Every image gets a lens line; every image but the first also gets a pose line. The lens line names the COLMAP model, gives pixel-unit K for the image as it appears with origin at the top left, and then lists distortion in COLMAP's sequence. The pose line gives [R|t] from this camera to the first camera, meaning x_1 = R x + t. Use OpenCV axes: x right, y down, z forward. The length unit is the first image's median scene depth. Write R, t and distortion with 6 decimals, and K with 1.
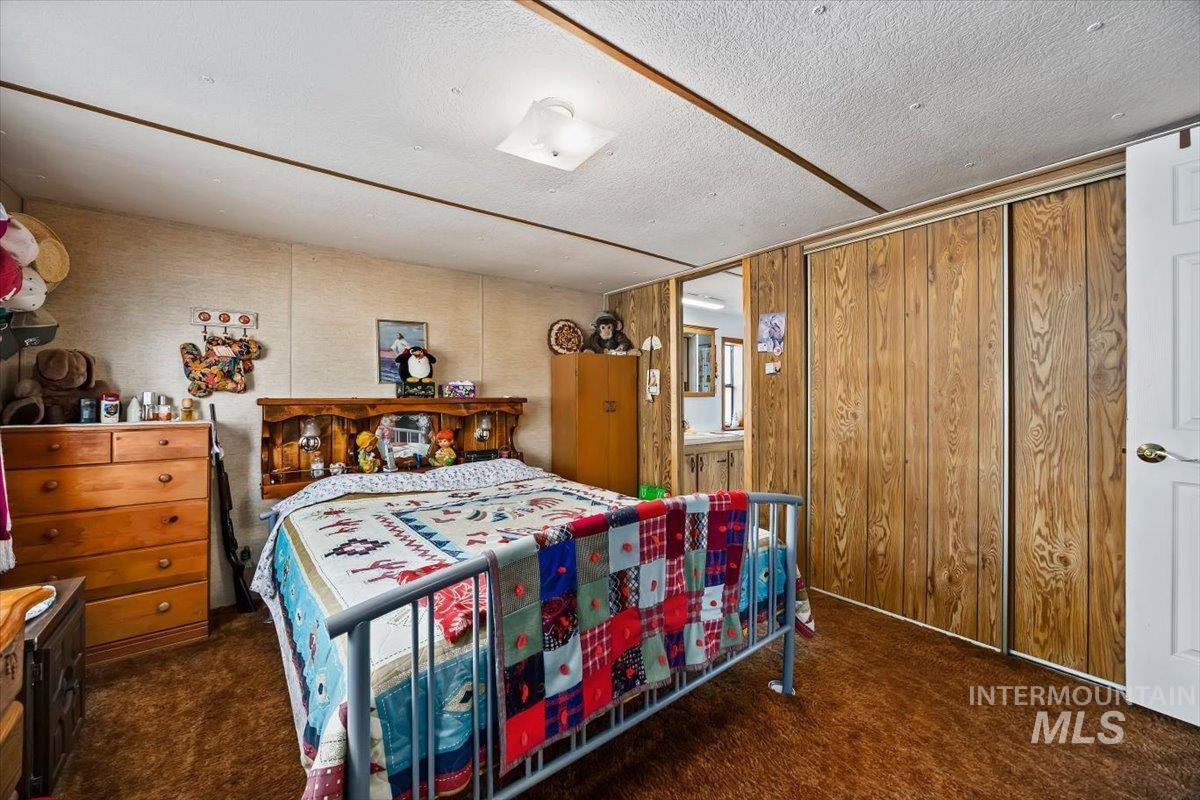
lens RADIAL K [[464.5, 0, 597.0], [0, 464.5, 395.8], [0, 0, 1]] dist [-0.002304, -0.000161]
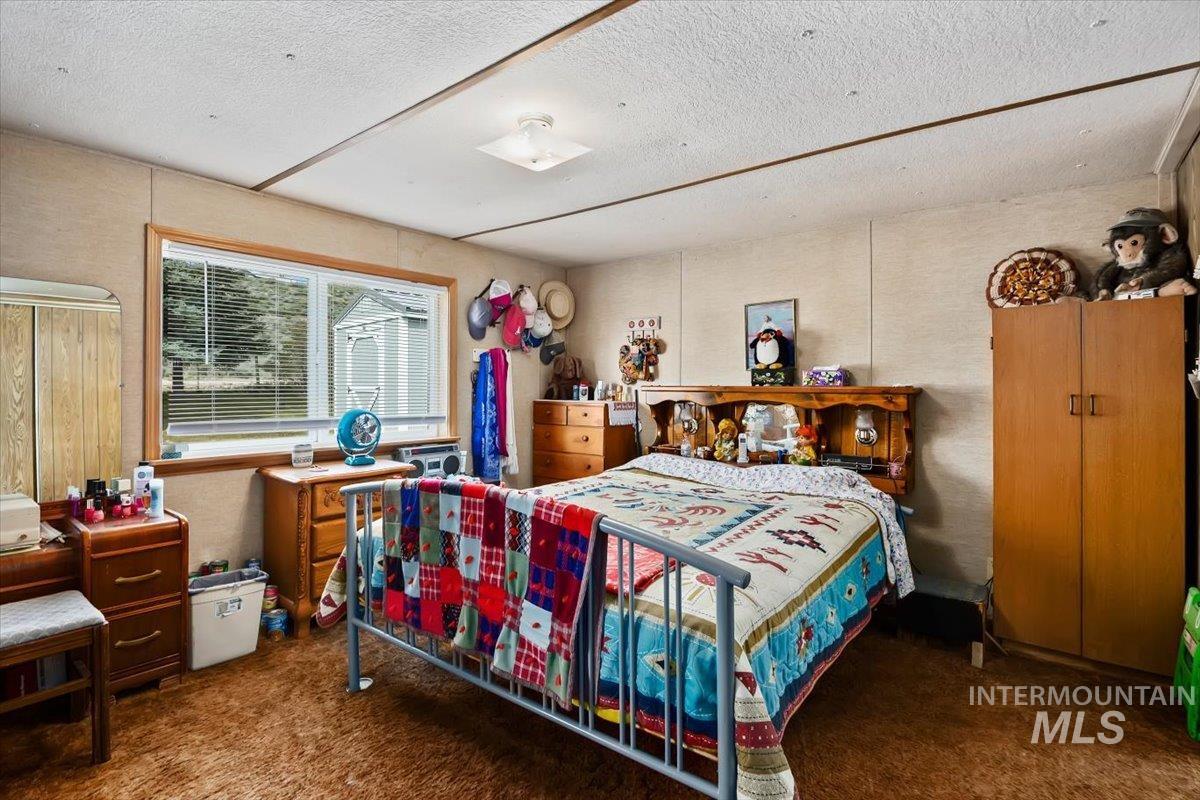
lens RADIAL K [[578.0, 0, 599.2], [0, 578.0, 397.0], [0, 0, 1]] dist [-0.011535, 0.000222]
pose [[0.241485, 0.021505, -0.970166, 0.782619], [-0.002088, 0.999764, 0.021641, 0.003261], [0.970402, -0.003200, 0.241473, 0.518108]]
